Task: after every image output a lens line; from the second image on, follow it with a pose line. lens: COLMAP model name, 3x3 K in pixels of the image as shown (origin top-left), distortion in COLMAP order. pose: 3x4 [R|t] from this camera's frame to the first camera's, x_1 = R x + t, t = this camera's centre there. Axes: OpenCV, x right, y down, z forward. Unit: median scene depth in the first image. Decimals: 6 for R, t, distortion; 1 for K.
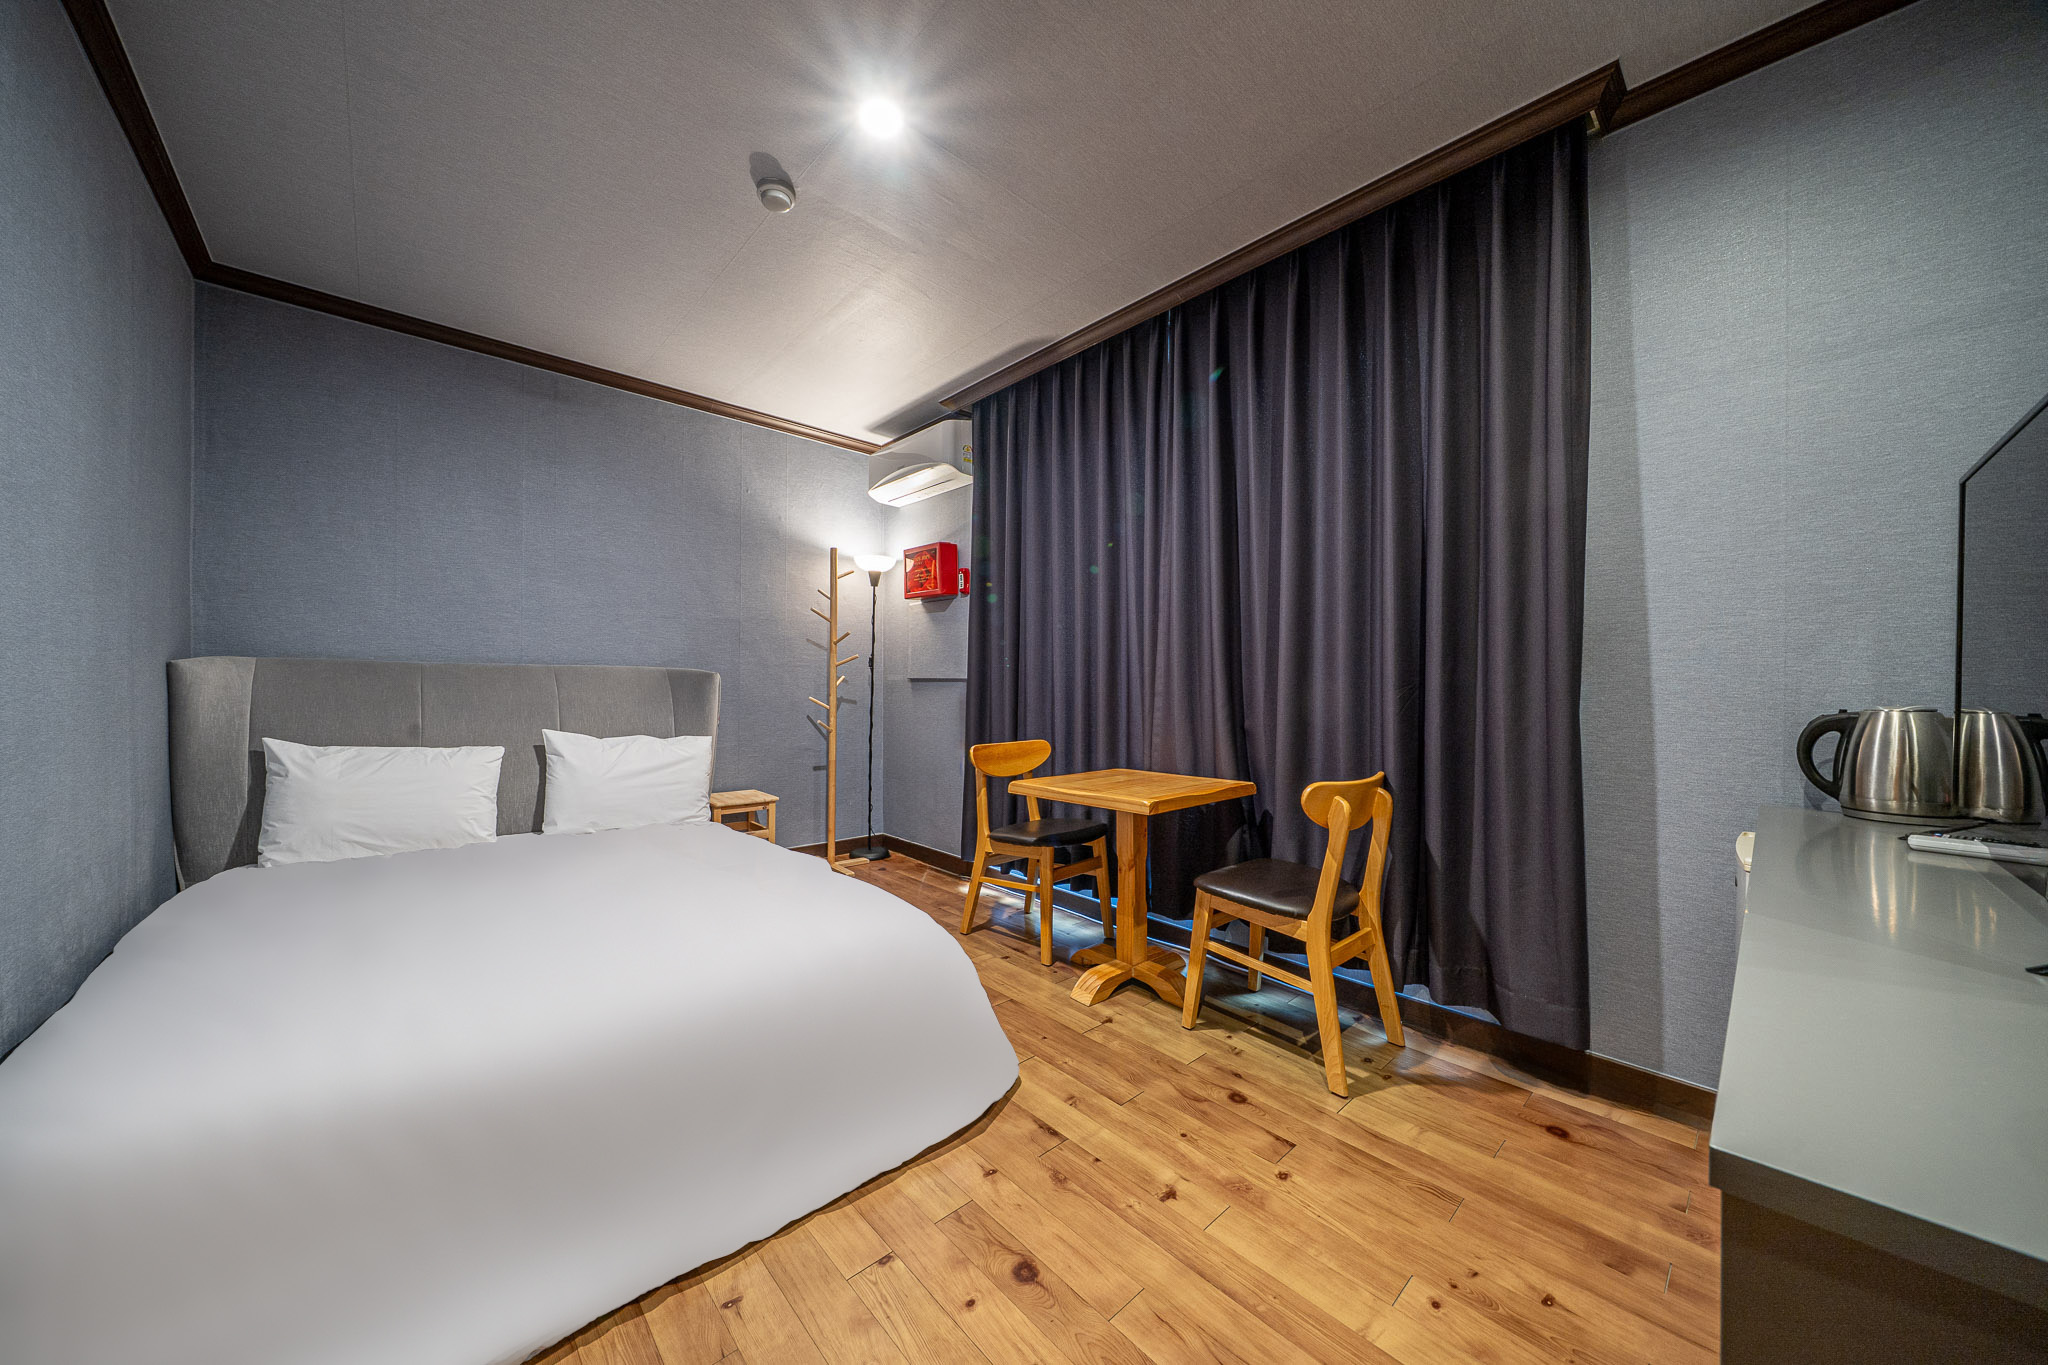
lens RADIAL K [[713.0, 0, 1029.4], [0, 713.0, 686.5], [0, 0, 1]] dist [-0.001645, -0.000207]
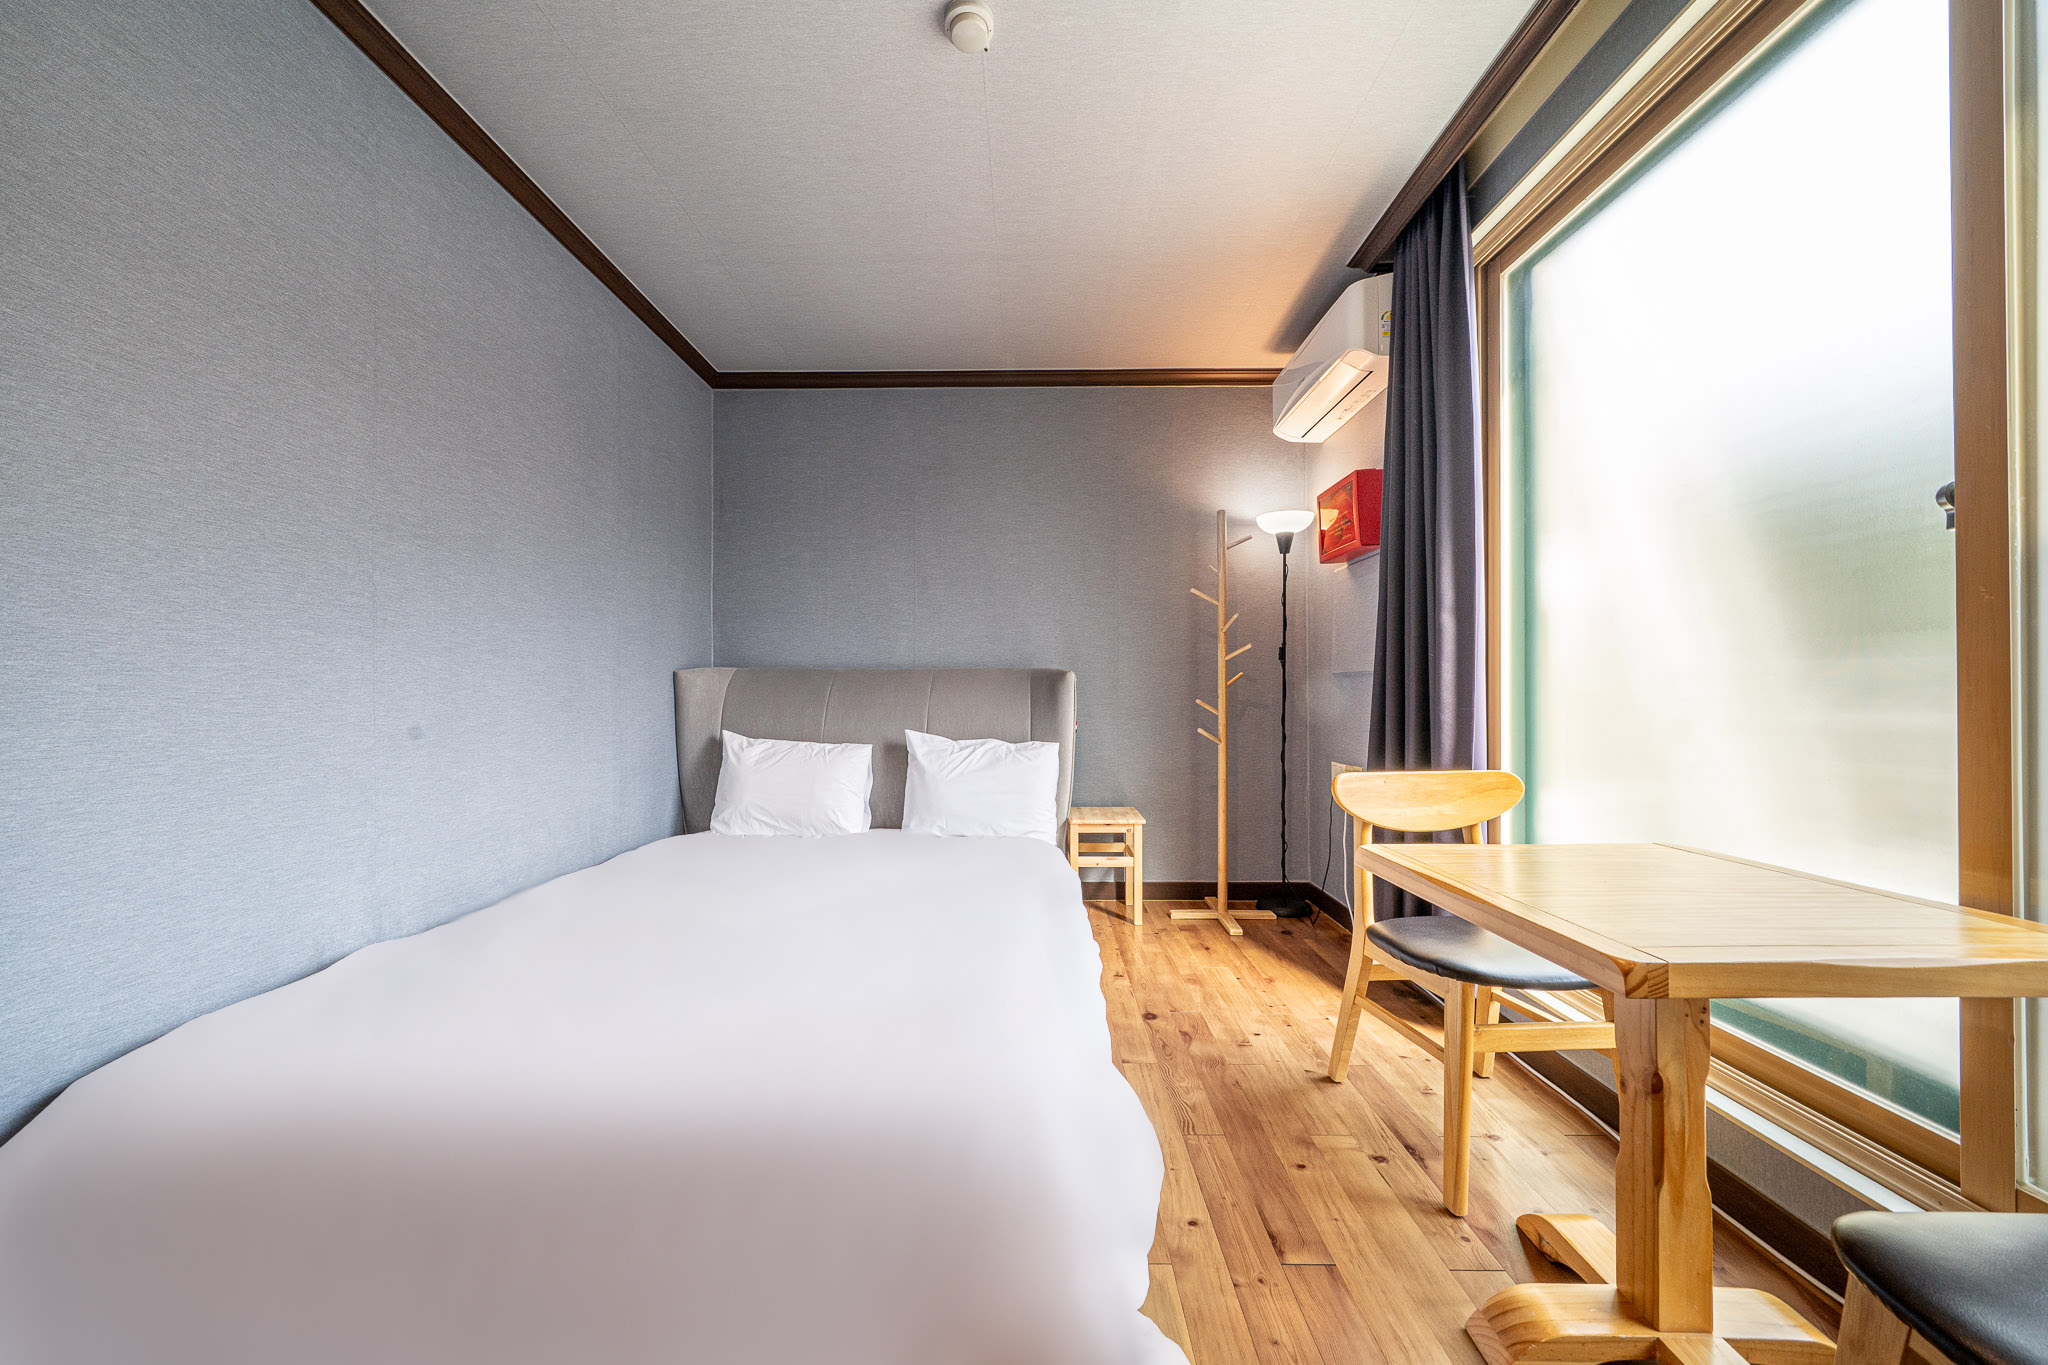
lens RADIAL K [[713.0, 0, 1029.4], [0, 713.0, 686.5], [0, 0, 1]] dist [-0.001645, -0.000207]
pose [[0.726721, -0.016952, -0.686724, 0.120179], [0.008374, 0.999840, -0.015820, 0.012510], [0.686882, 0.005747, 0.726746, 0.305722]]
